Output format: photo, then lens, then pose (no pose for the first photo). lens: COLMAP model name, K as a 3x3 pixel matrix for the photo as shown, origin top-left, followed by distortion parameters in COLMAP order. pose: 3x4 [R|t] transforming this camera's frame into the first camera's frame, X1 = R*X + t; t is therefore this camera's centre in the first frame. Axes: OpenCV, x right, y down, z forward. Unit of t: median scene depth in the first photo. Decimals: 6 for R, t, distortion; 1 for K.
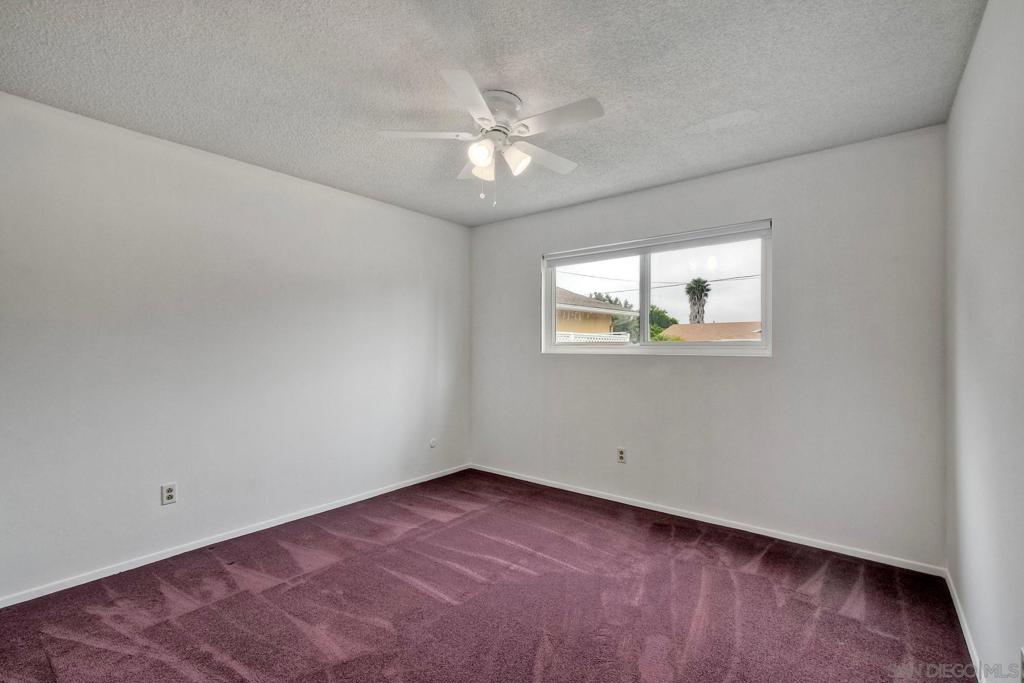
lens RADIAL K [[459.4, 0, 515.7], [0, 459.4, 342.1], [0, 0, 1]] dist [0.001913, -0.000235]
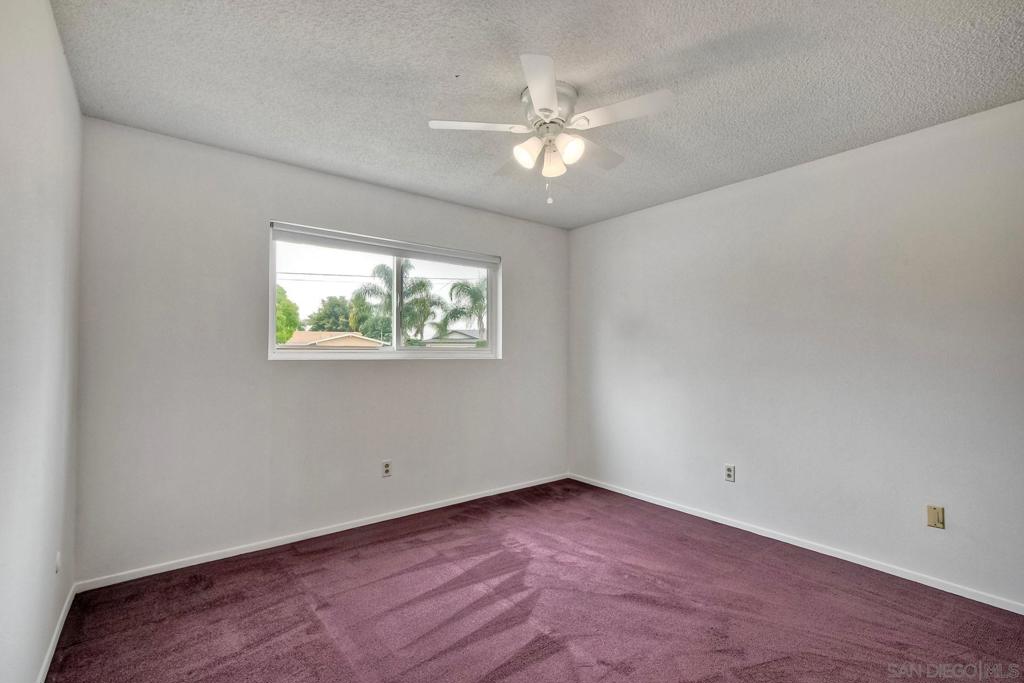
lens RADIAL K [[459.4, 0, 515.7], [0, 459.4, 342.1], [0, 0, 1]] dist [0.001913, -0.000235]
pose [[0.220624, 0.022095, 0.975109, -0.629789], [-0.007764, 0.999751, -0.020897, 0.009174], [-0.975328, -0.002960, 0.220740, 0.554596]]
